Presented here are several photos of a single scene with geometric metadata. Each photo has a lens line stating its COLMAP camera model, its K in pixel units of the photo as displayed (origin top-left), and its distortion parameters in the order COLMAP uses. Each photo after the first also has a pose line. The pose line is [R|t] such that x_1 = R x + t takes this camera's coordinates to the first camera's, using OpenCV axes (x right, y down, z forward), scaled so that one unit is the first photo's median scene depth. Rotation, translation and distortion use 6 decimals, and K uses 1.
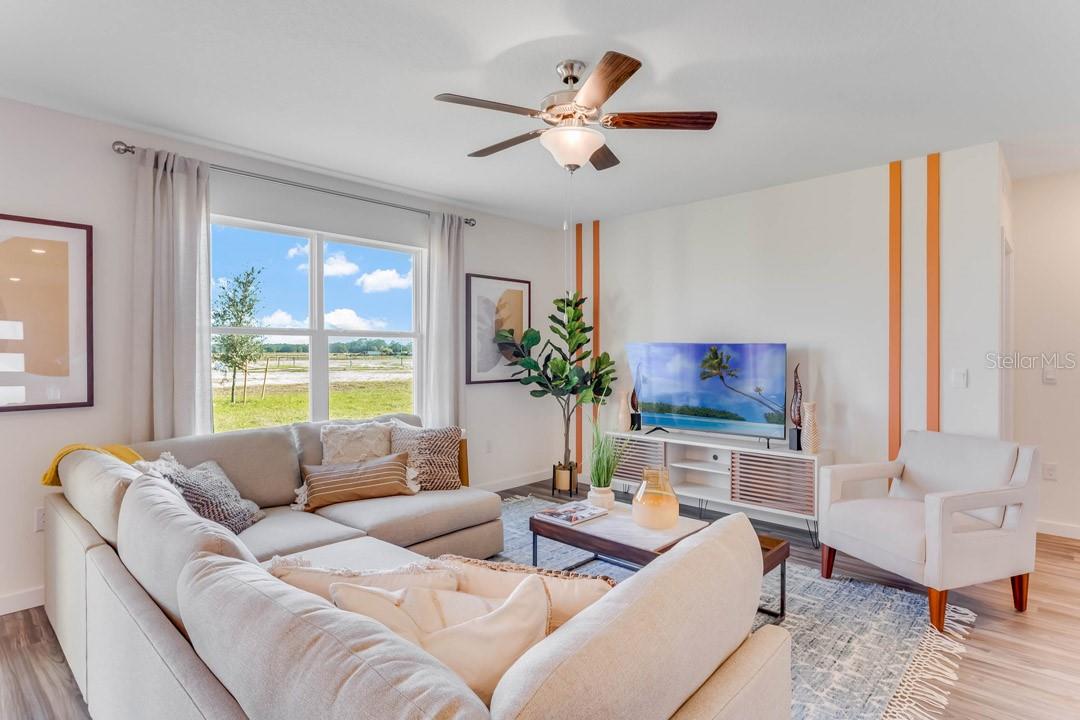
lens RADIAL K [[566.8, 0, 546.4], [0, 566.8, 355.6], [0, 0, 1]] dist [-0.003473, -0.000641]
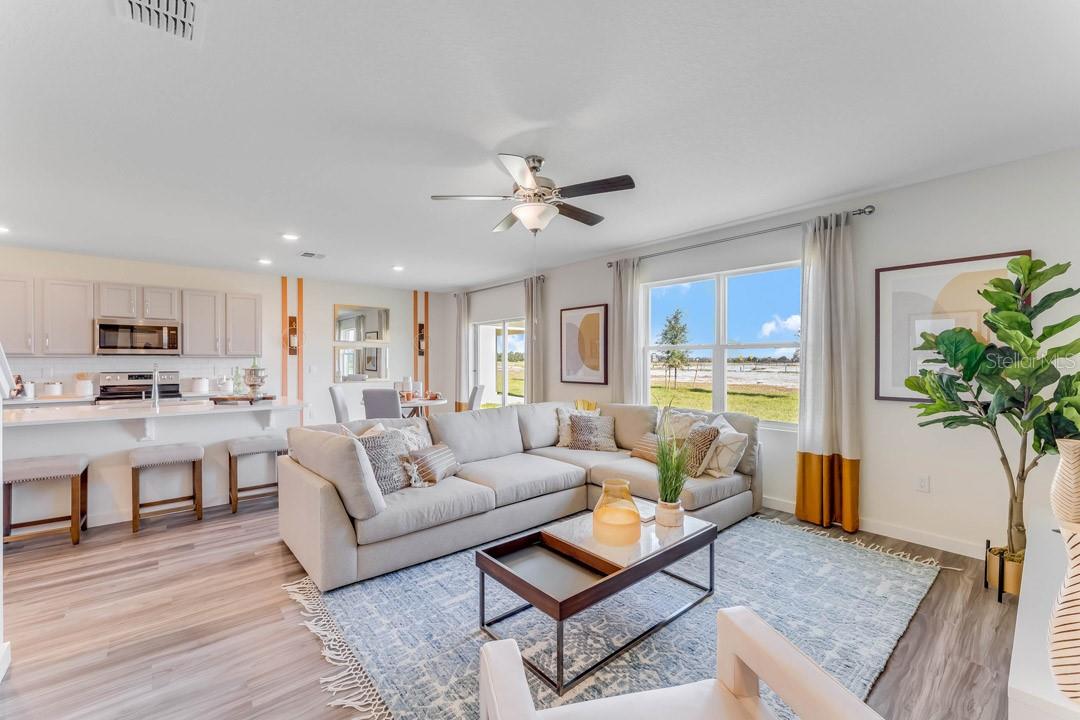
lens RADIAL K [[444.0, 0, 543.6], [0, 444.0, 360.2], [0, 0, 1]] dist [0.001692, 0.000445]
pose [[-0.111191, -0.000922, -0.993799, 0.861045], [-0.010597, 0.999944, 0.000258, -0.003970], [0.993743, 0.010560, -0.111195, 0.858745]]
